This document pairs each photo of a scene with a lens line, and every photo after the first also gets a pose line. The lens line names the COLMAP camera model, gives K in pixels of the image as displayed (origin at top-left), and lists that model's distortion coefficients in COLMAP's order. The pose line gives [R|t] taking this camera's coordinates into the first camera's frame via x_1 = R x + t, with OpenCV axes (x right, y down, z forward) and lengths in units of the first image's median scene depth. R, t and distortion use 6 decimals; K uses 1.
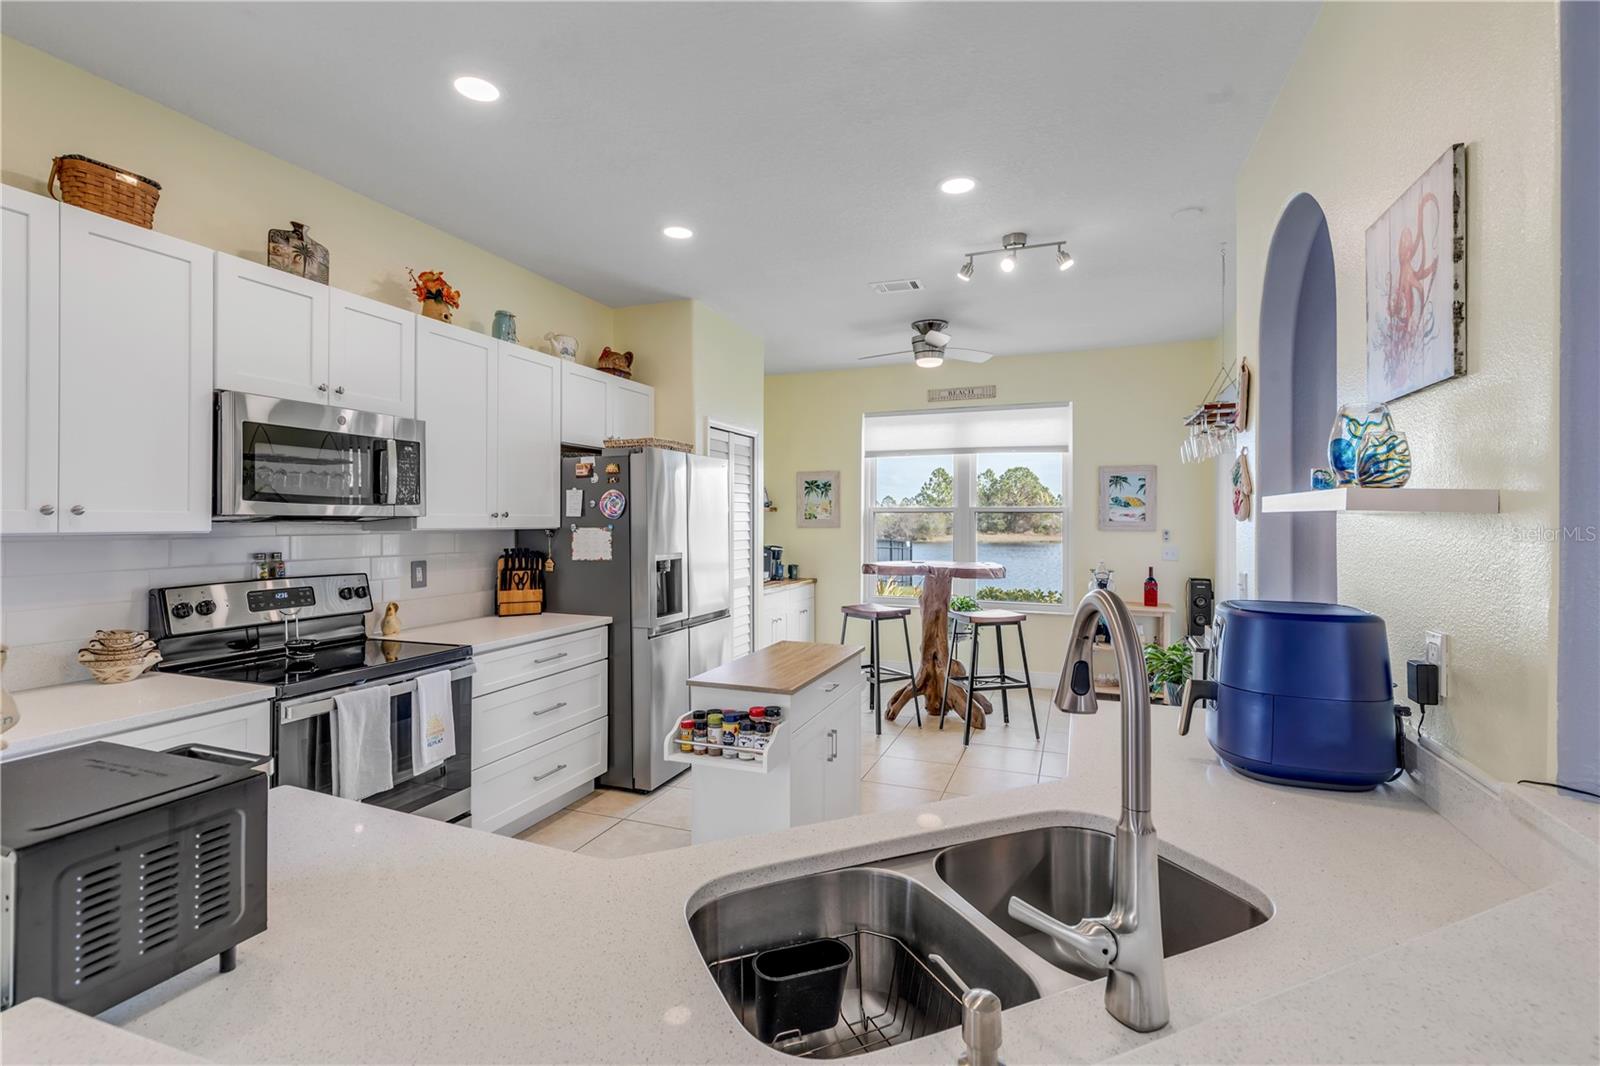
lens RADIAL K [[729.6, 0, 797.3], [0, 729.6, 520.4], [0, 0, 1]] dist [0.009973, -0.002912]
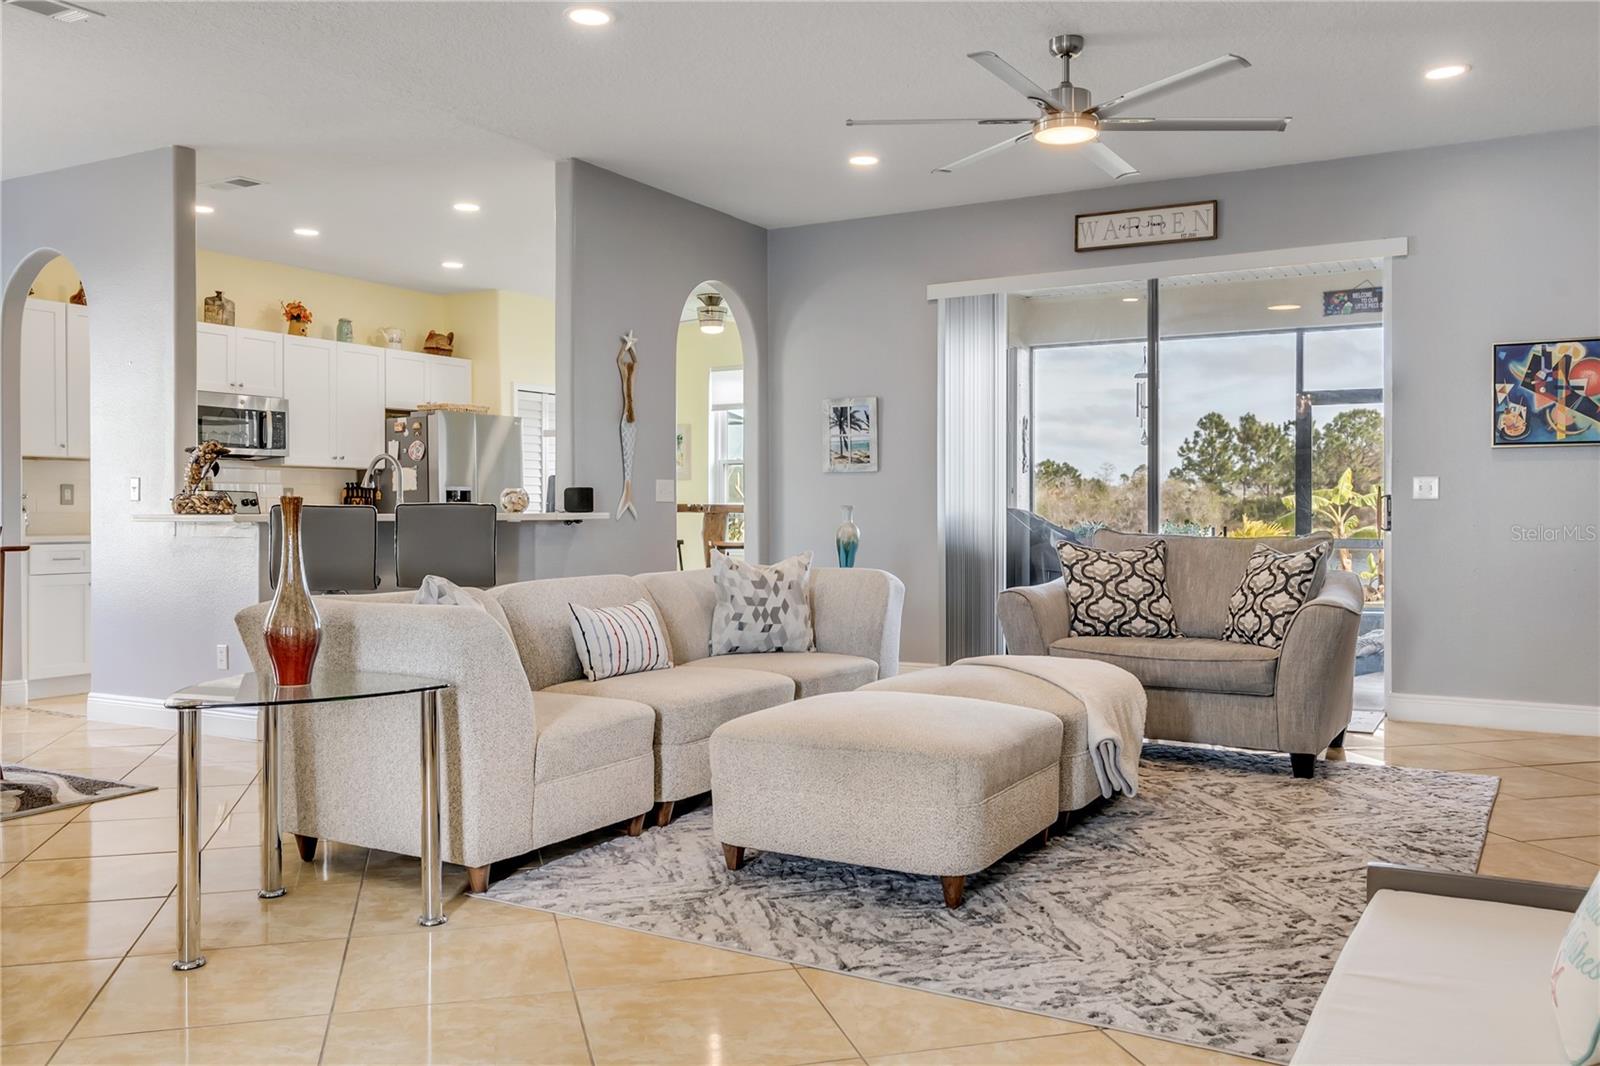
lens RADIAL K [[1287.7, 0, 797.4], [0, 1287.7, 522.1], [0, 0, 1]] dist [0.011889, -0.001765]
pose [[0.988673, -0.003266, -0.150047, 0.862213], [0.004536, 0.999957, 0.008124, 0.100679], [0.150014, -0.008713, 0.988646, -1.387247]]
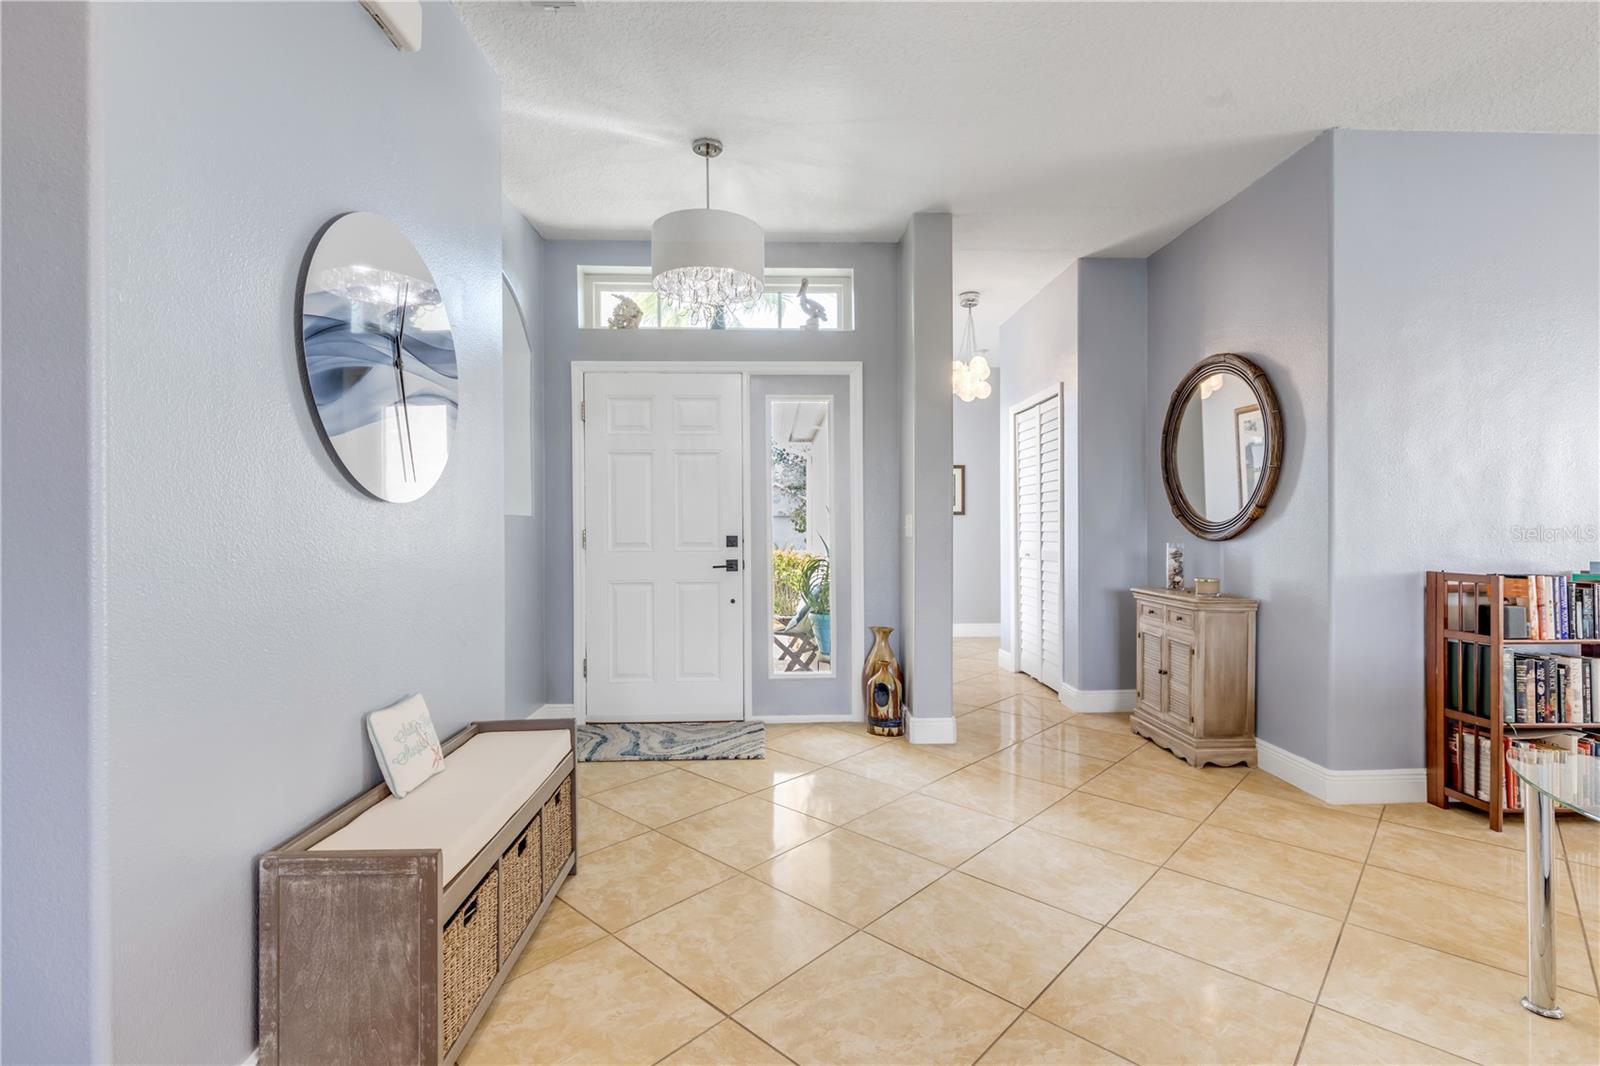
lens RADIAL K [[729.6, 0, 795.6], [0, 729.6, 527.8], [0, 0, 1]] dist [0.009973, -0.002912]
pose [[-0.916686, -0.001524, -0.399605, 0.989119], [-0.002211, 0.999997, 0.001259, 0.074964], [0.399602, 0.002037, -0.916686, -0.431830]]
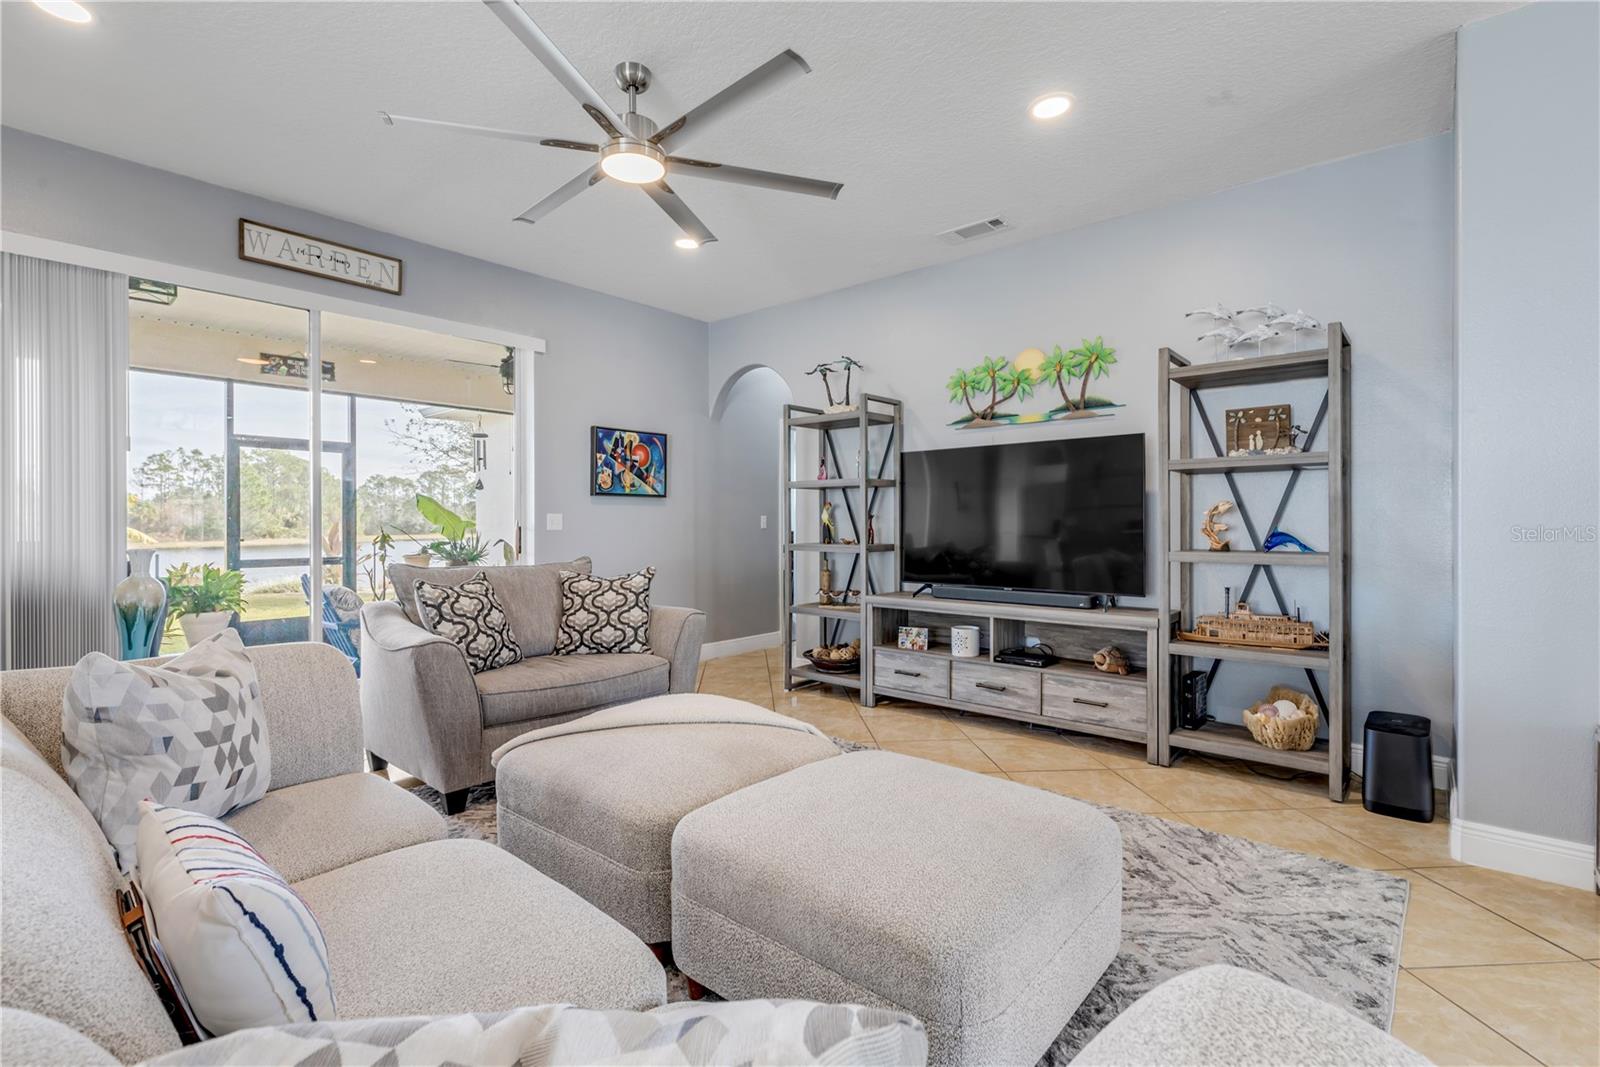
lens RADIAL K [[729.6, 0, 796.4], [0, 729.6, 519.6], [0, 0, 1]] dist [0.009973, -0.002912]
pose [[0.338443, -0.000428, 0.940987, 0.318320], [0.006377, 0.999978, -0.001839, 0.074627], [-0.940965, 0.006623, 0.338438, -0.476078]]
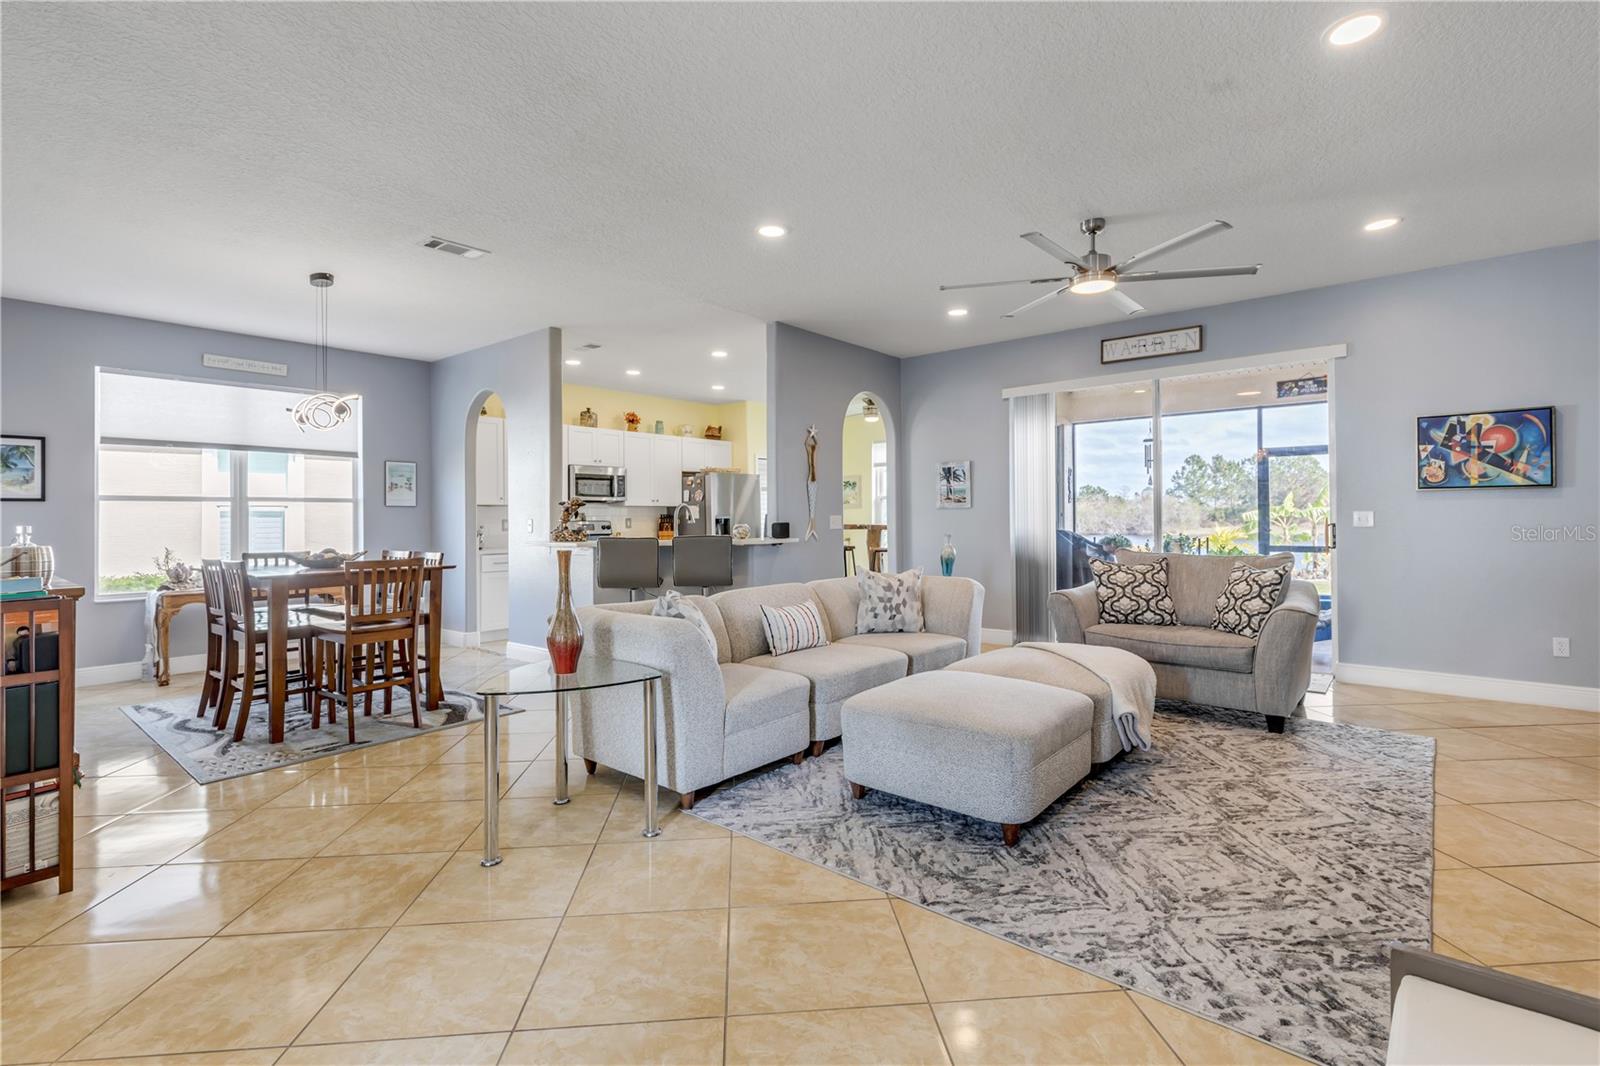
lens RADIAL K [[729.6, 0, 806.8], [0, 729.6, 517.9], [0, 0, 1]] dist [0.009973, -0.002912]
pose [[0.947317, -0.012612, -0.320048, 0.877434], [0.013048, 0.999915, -0.000780, 0.059277], [0.320030, -0.003437, 0.947401, -1.217905]]
